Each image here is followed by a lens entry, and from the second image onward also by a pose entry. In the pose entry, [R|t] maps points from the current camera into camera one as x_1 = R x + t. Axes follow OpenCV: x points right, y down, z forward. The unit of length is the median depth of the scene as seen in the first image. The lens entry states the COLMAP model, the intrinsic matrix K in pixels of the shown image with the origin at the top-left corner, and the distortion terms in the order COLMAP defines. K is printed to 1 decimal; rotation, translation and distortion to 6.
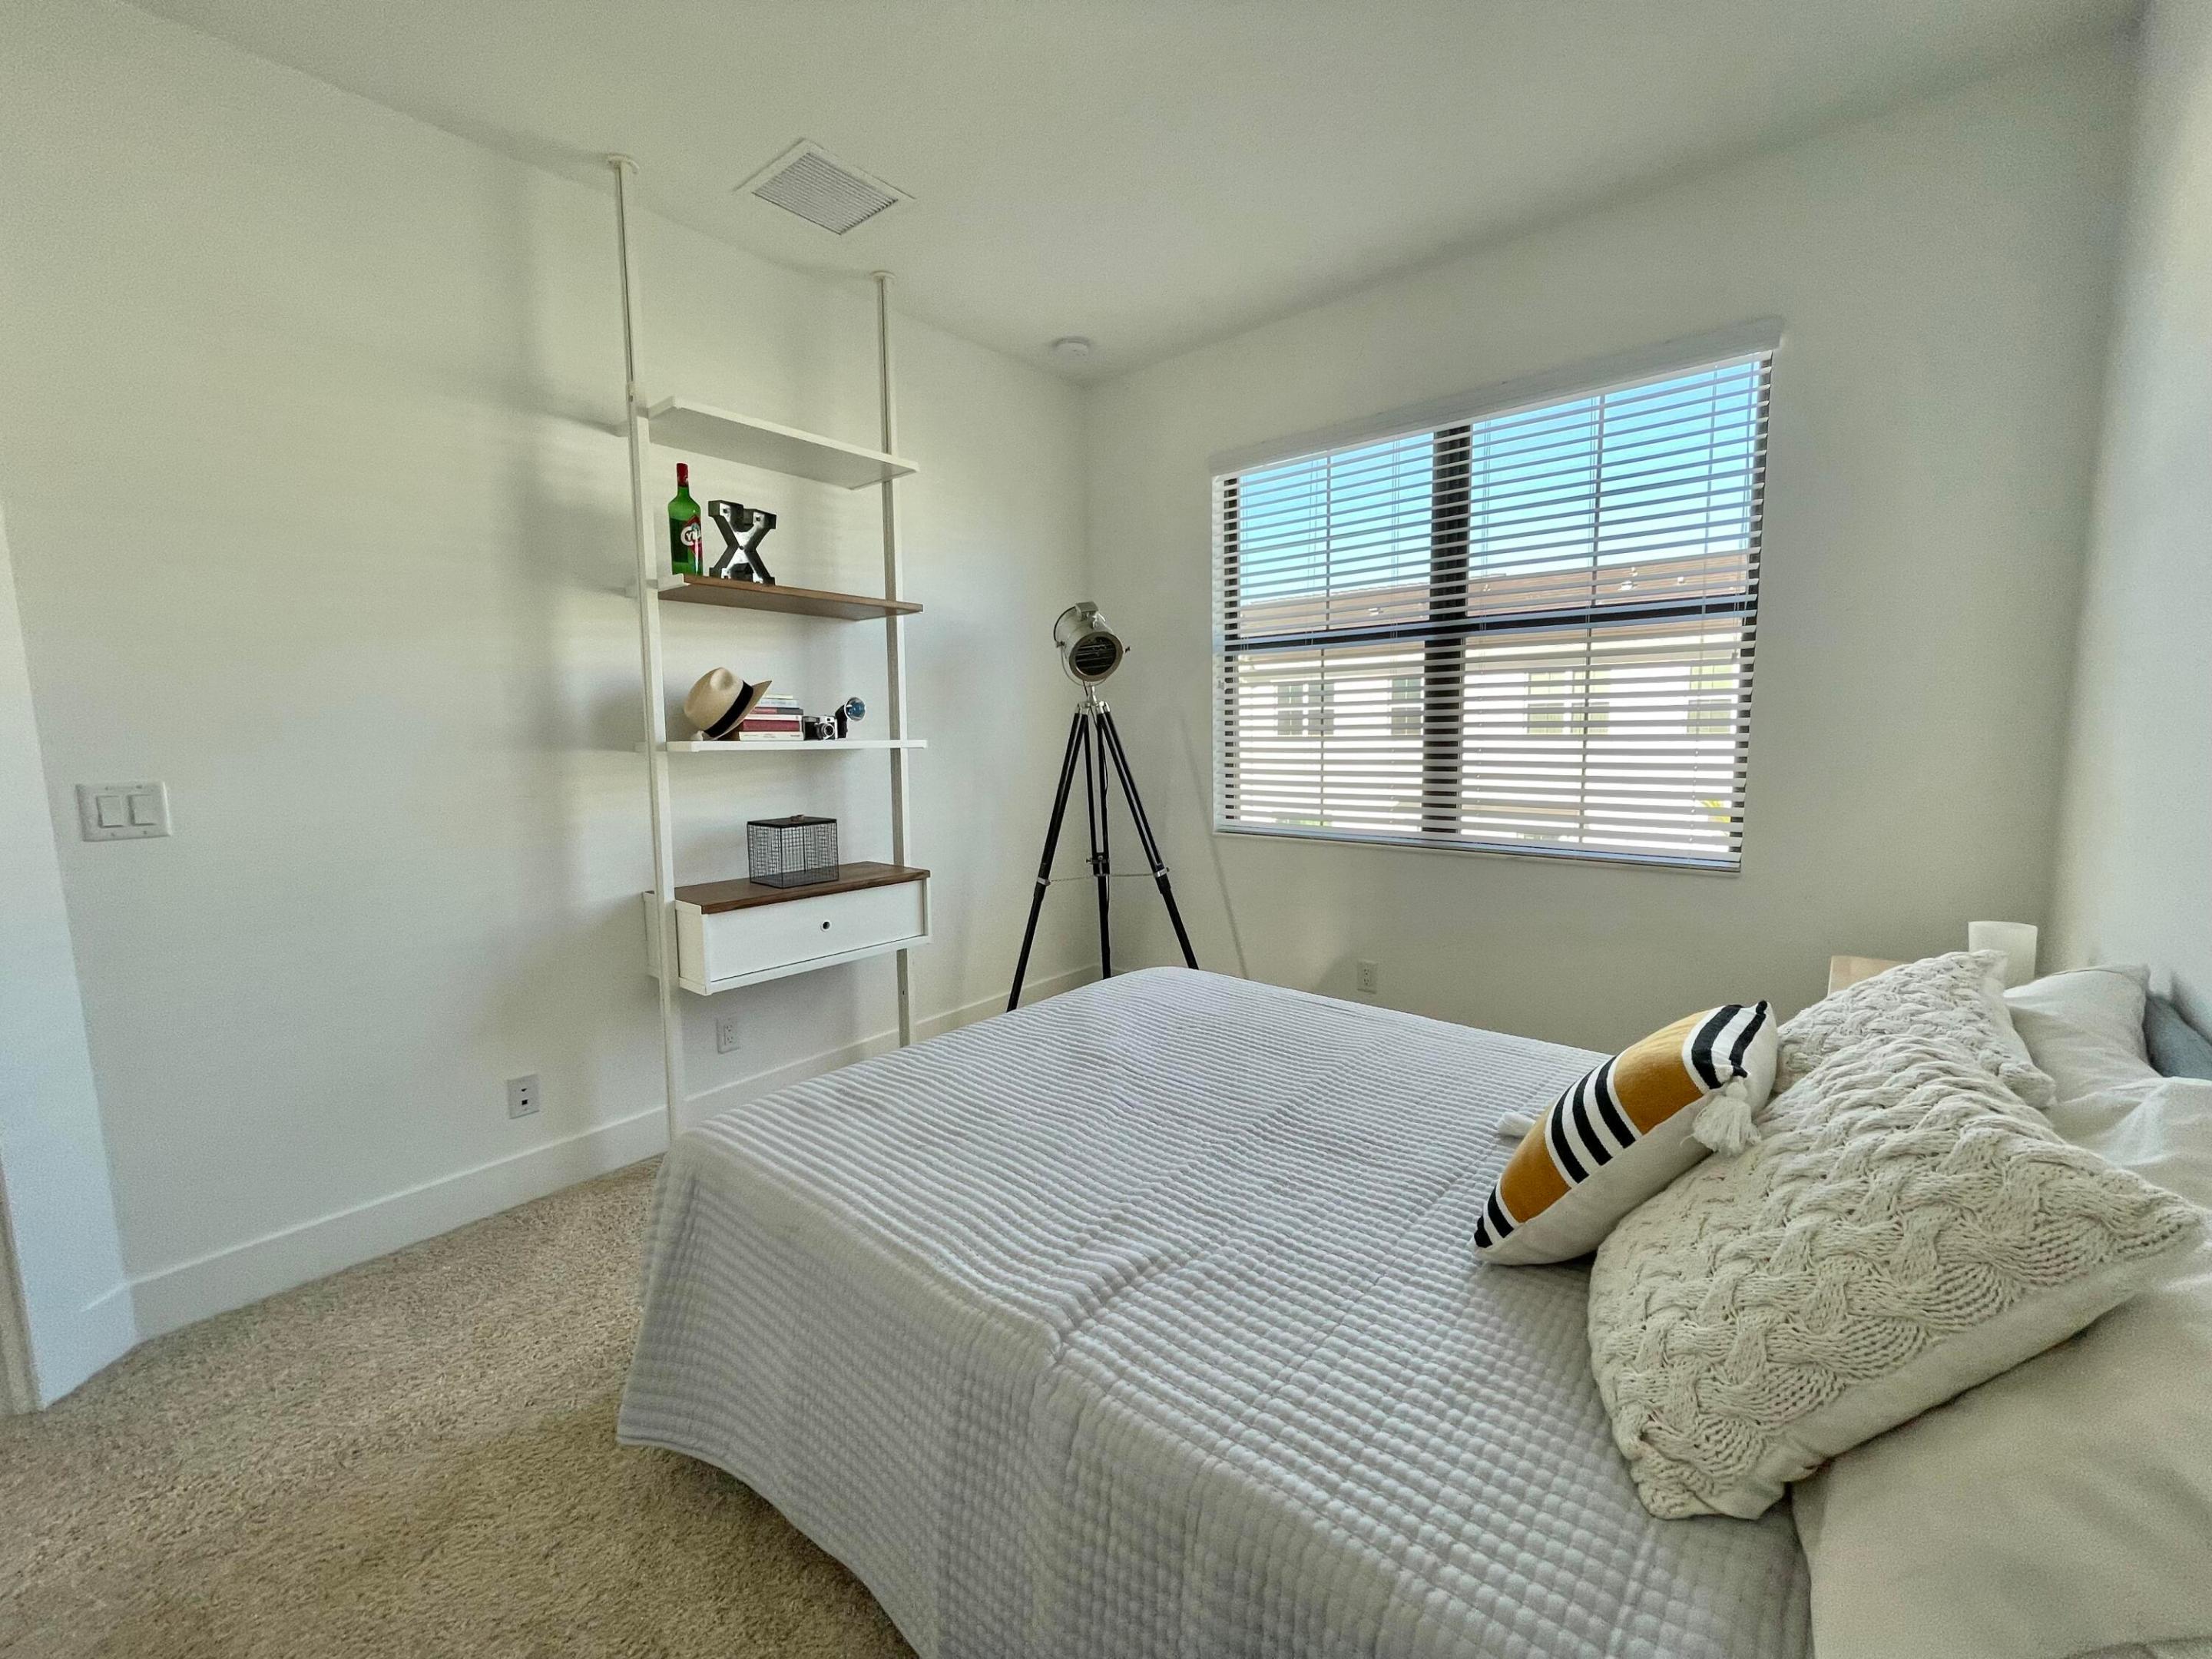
lens RADIAL K [[886.9, 0, 1106.7], [0, 886.9, 819.3], [0, 0, 1]] dist [-0.000882, -0.000252]
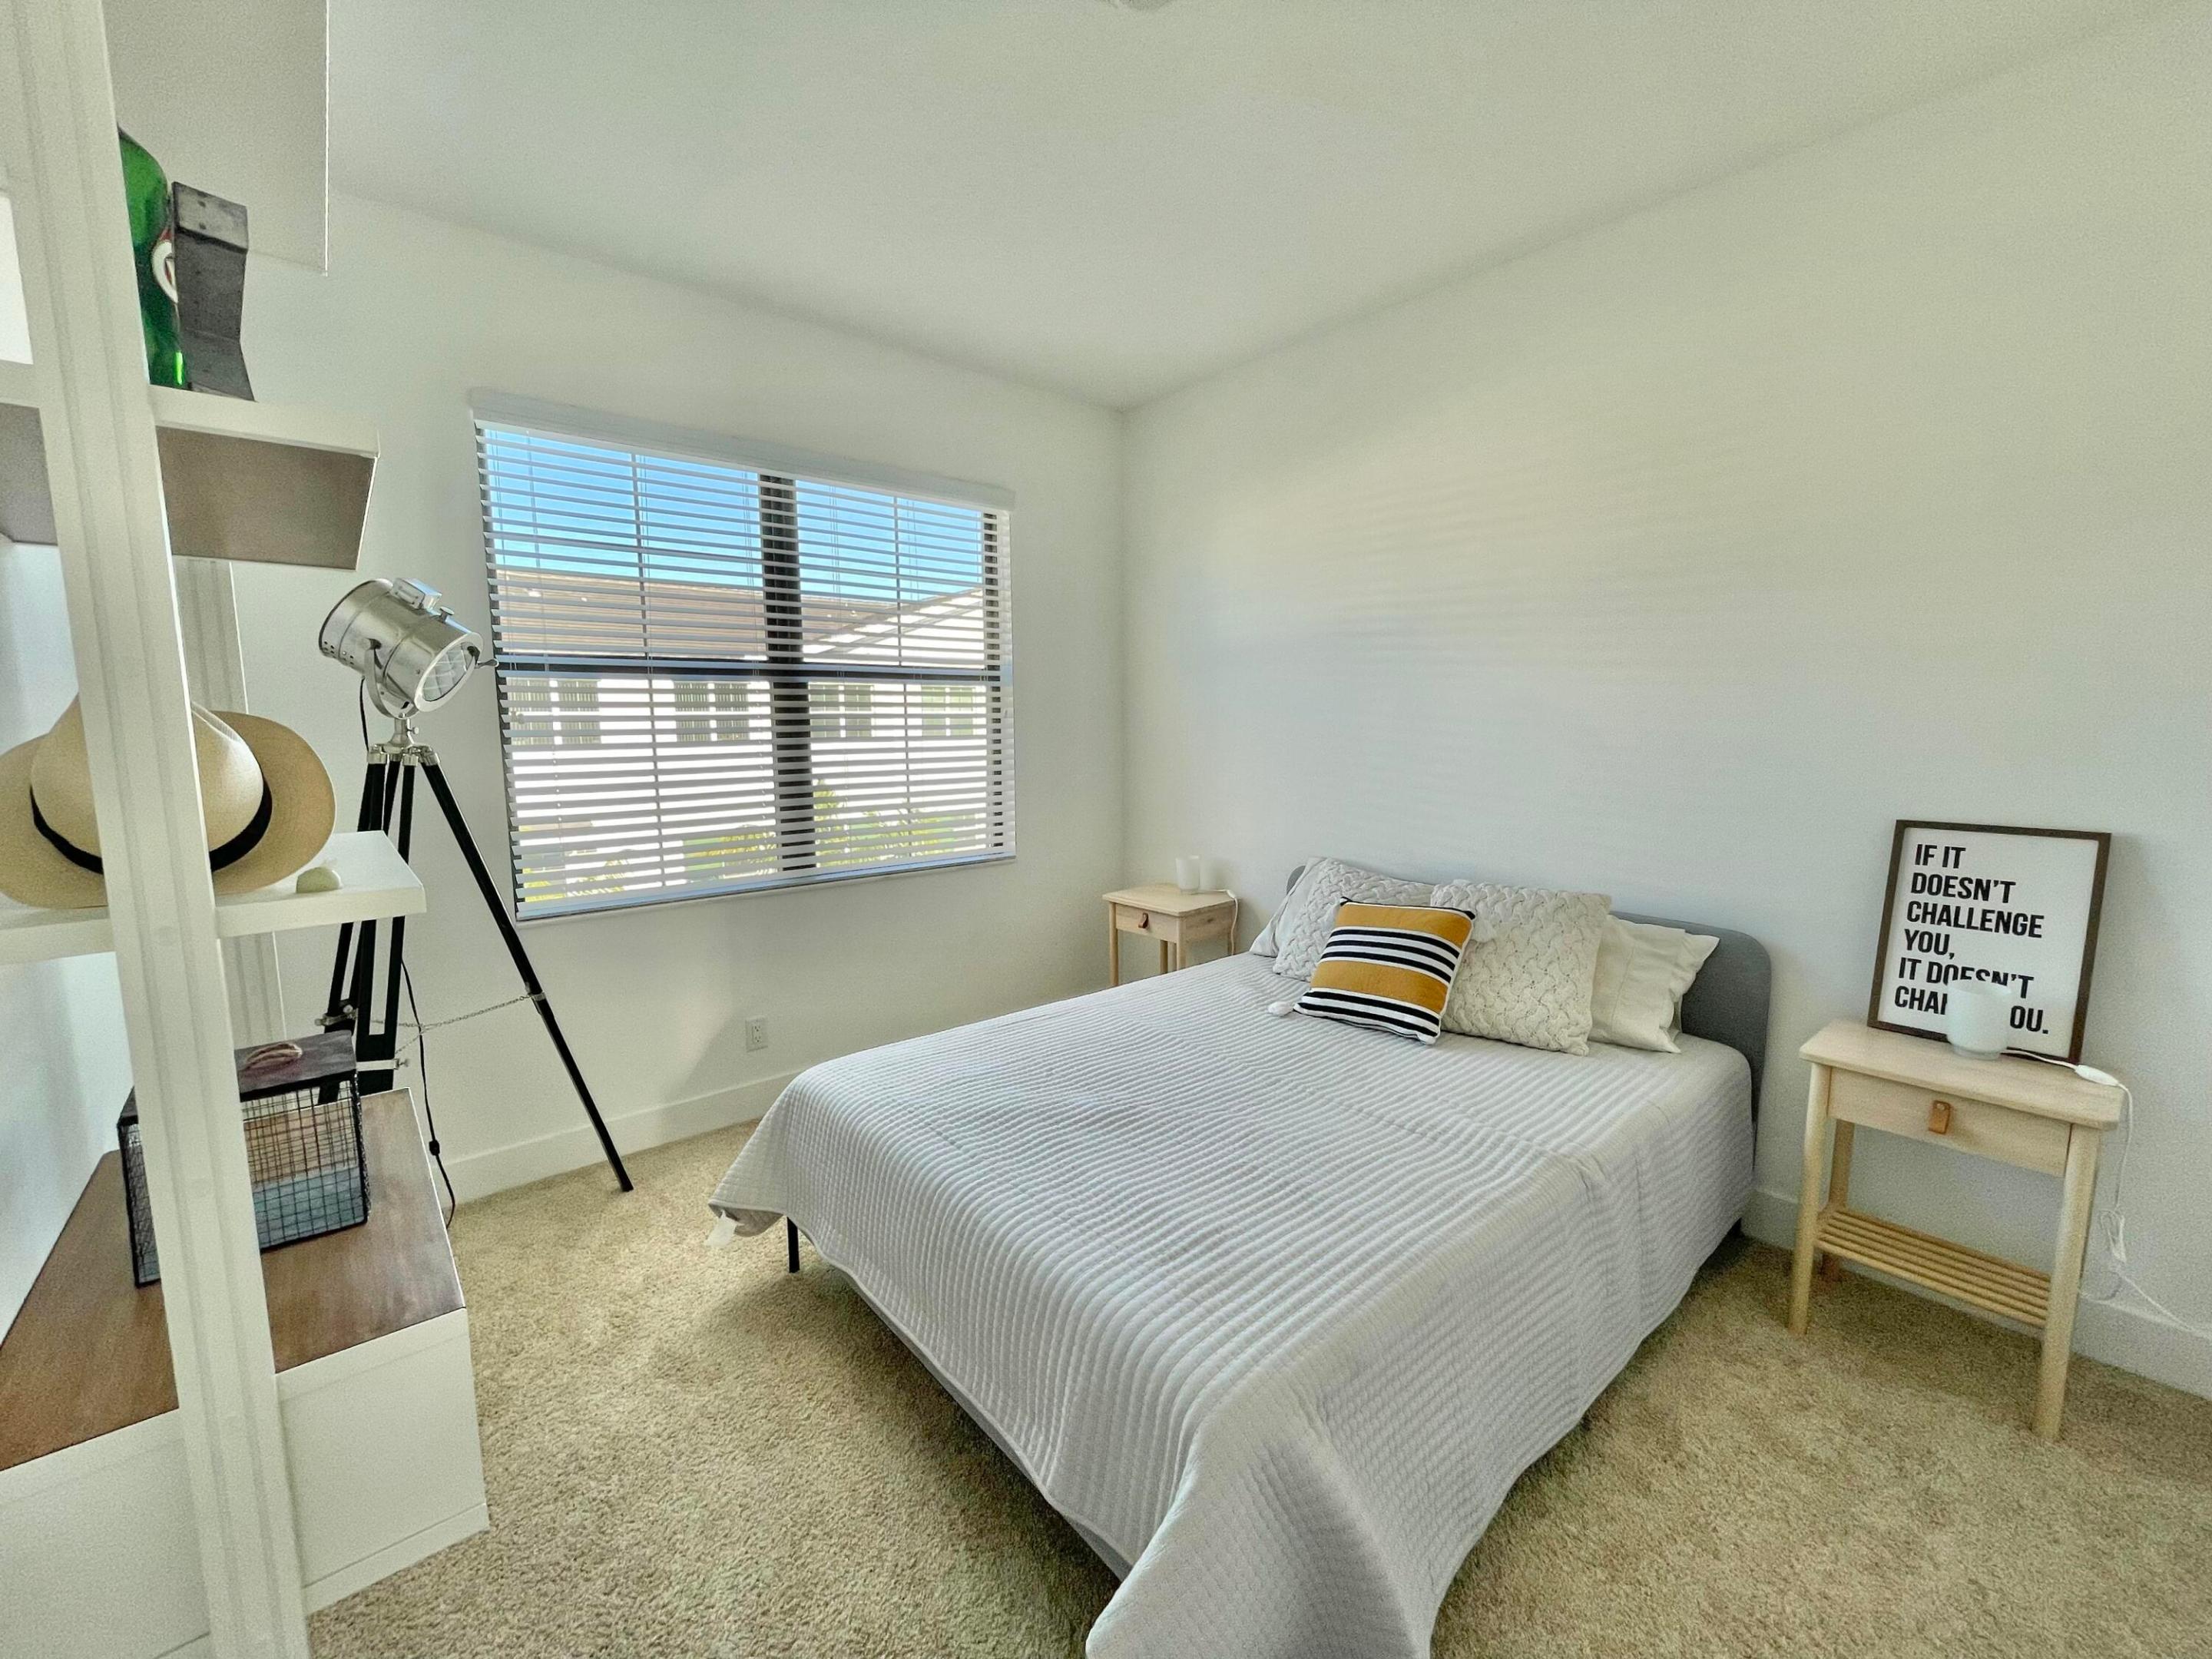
lens RADIAL K [[886.9, 0, 1102.5], [0, 886.9, 820.9], [0, 0, 1]] dist [-0.000882, -0.000252]
pose [[0.161881, -0.090868, 0.982618, -0.589296], [0.113374, 0.990870, 0.072954, -0.080013], [-0.980276, 0.099593, 0.170705, 0.498182]]
